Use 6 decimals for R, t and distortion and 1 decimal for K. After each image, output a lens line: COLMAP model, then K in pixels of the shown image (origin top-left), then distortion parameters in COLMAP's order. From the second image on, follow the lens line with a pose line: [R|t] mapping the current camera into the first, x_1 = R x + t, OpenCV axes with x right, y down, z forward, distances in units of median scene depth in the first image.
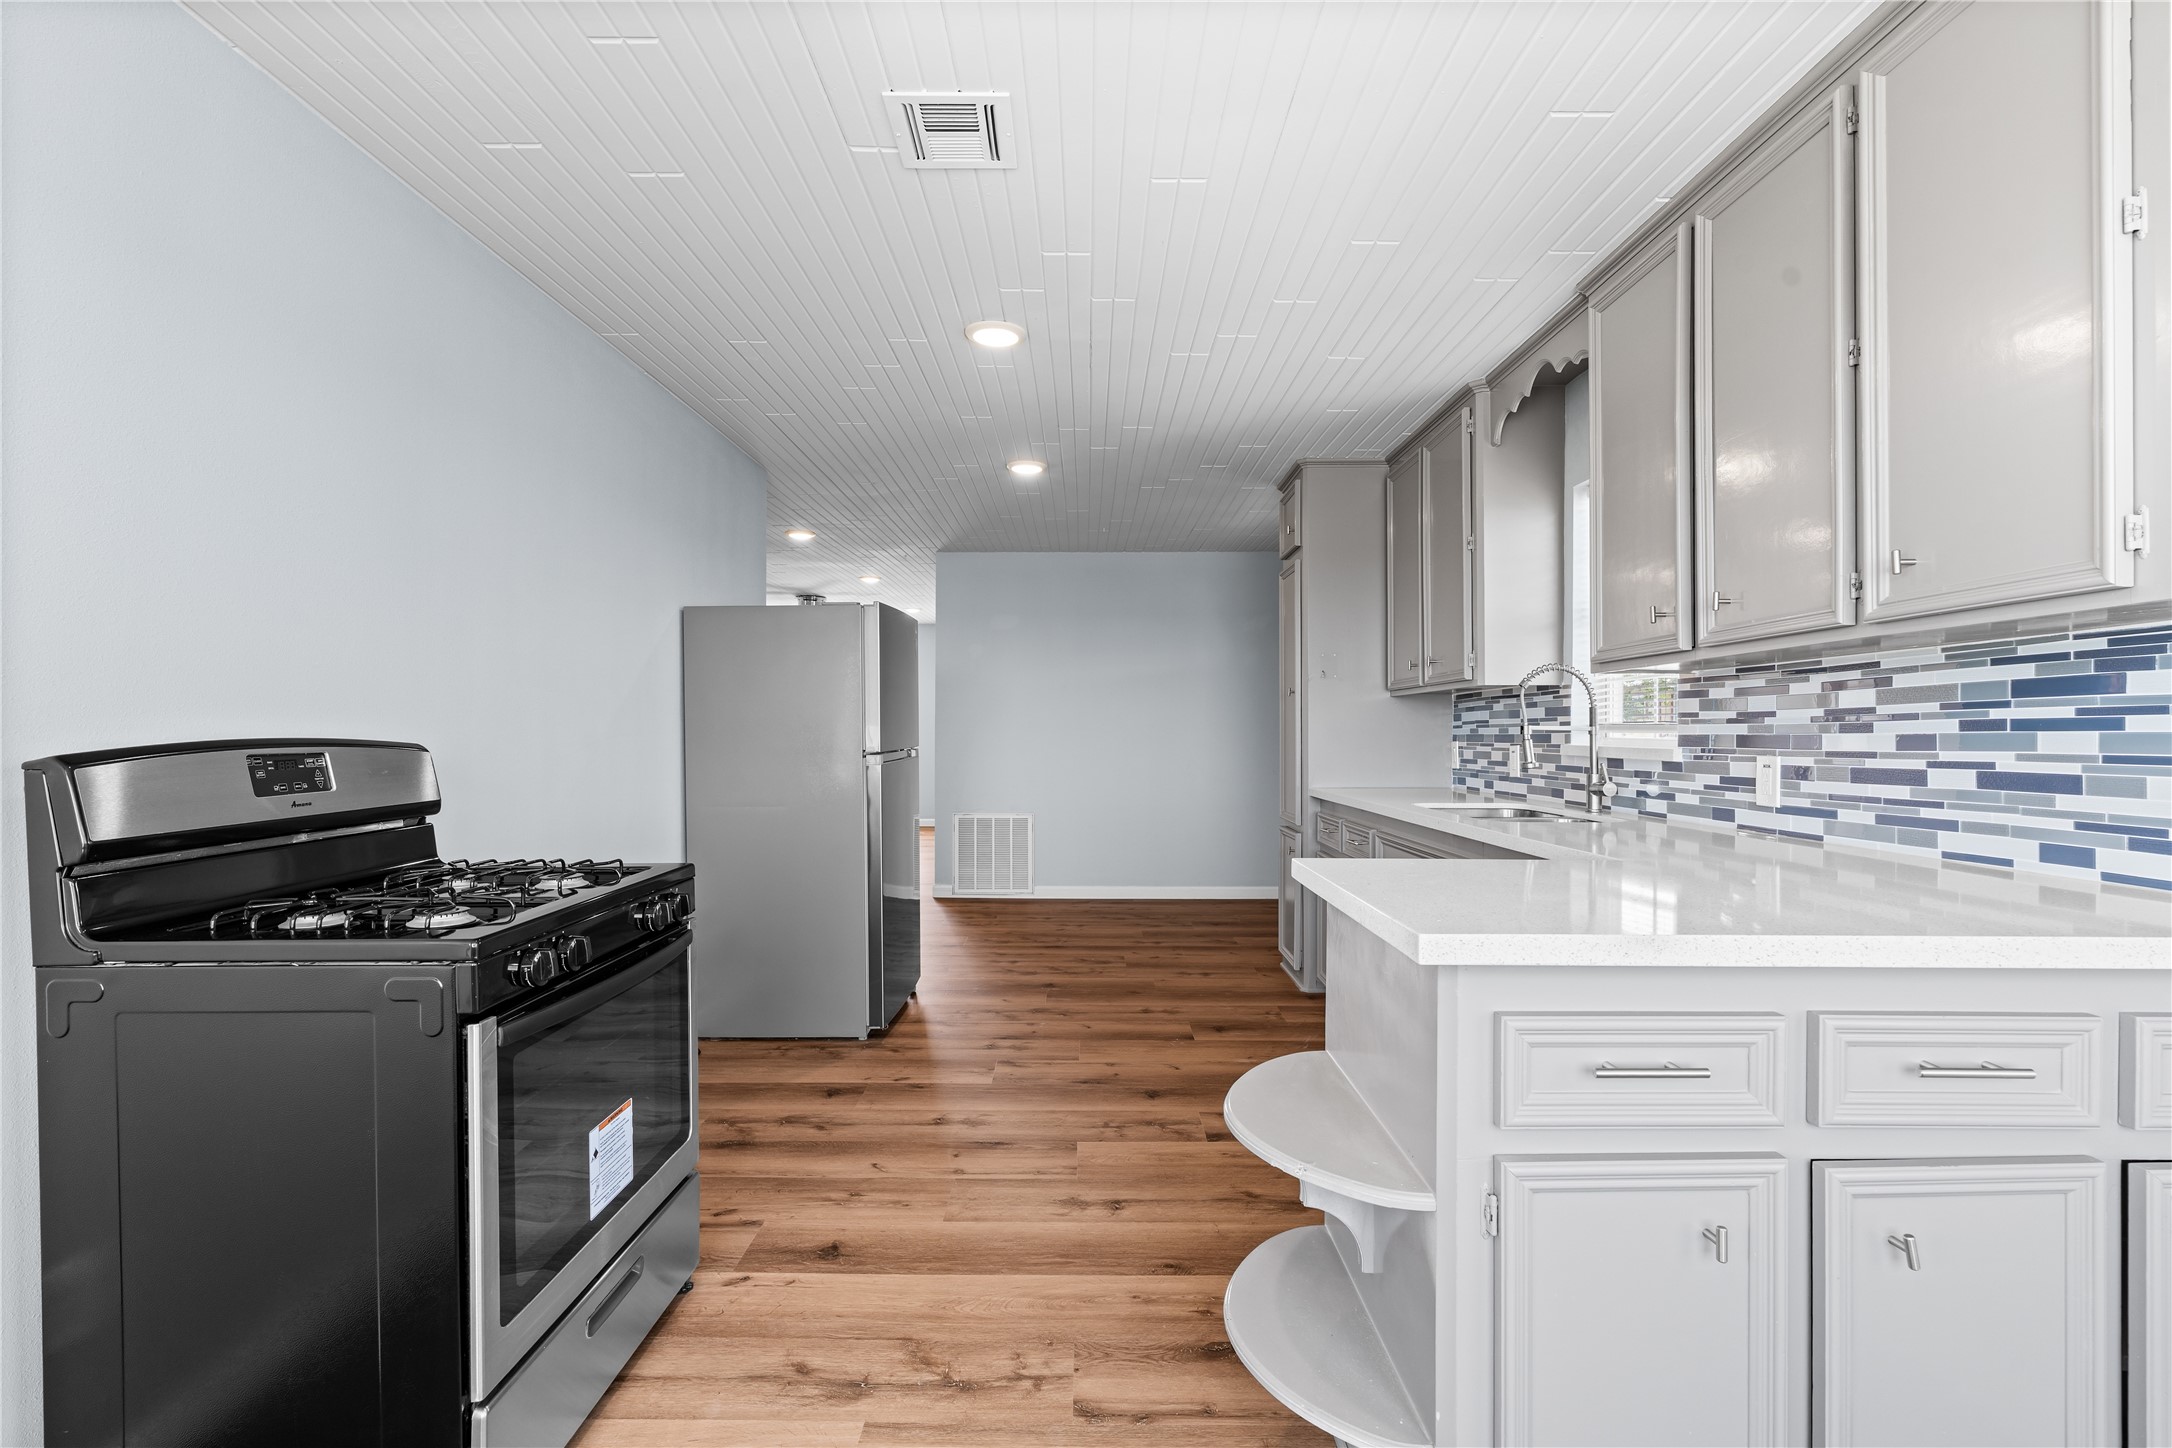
lens RADIAL K [[987.6, 0, 1071.7], [0, 987.6, 726.4], [0, 0, 1]] dist [-0.007403, 0.003328]
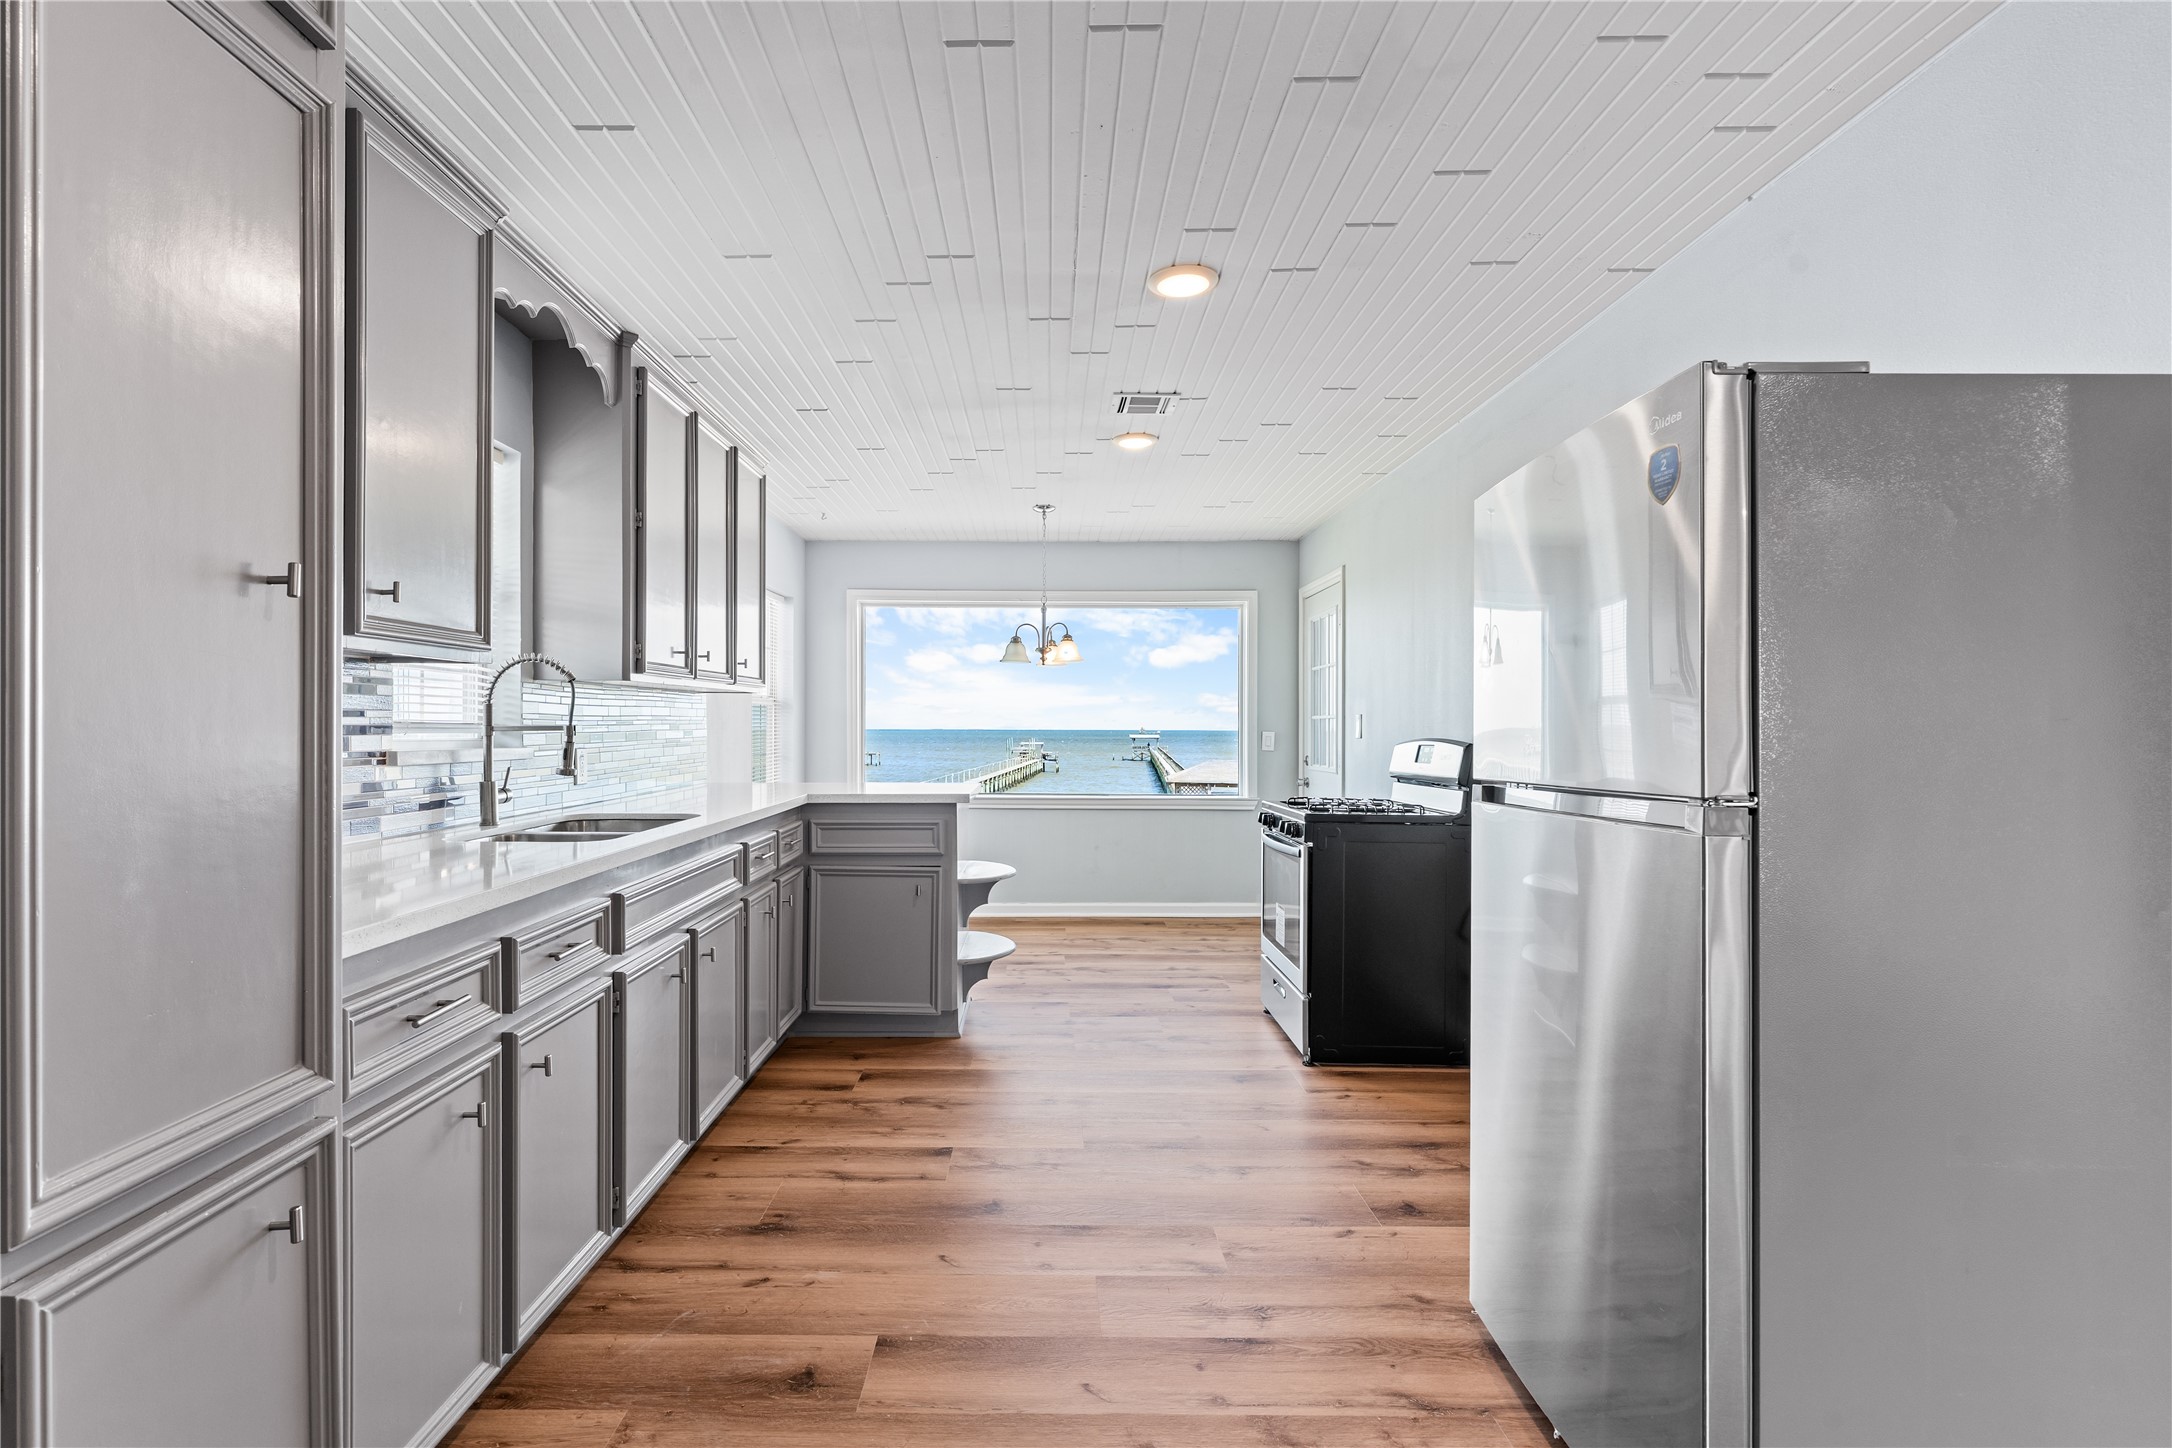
lens RADIAL K [[987.6, 0, 1061.8], [0, 987.6, 713.0], [0, 0, 1]] dist [-0.007403, 0.003328]
pose [[-0.999694, -0.005348, -0.024152, 0.055394], [-0.004862, 0.999786, -0.020128, 0.004497], [0.024254, -0.020004, -0.999506, 1.992197]]
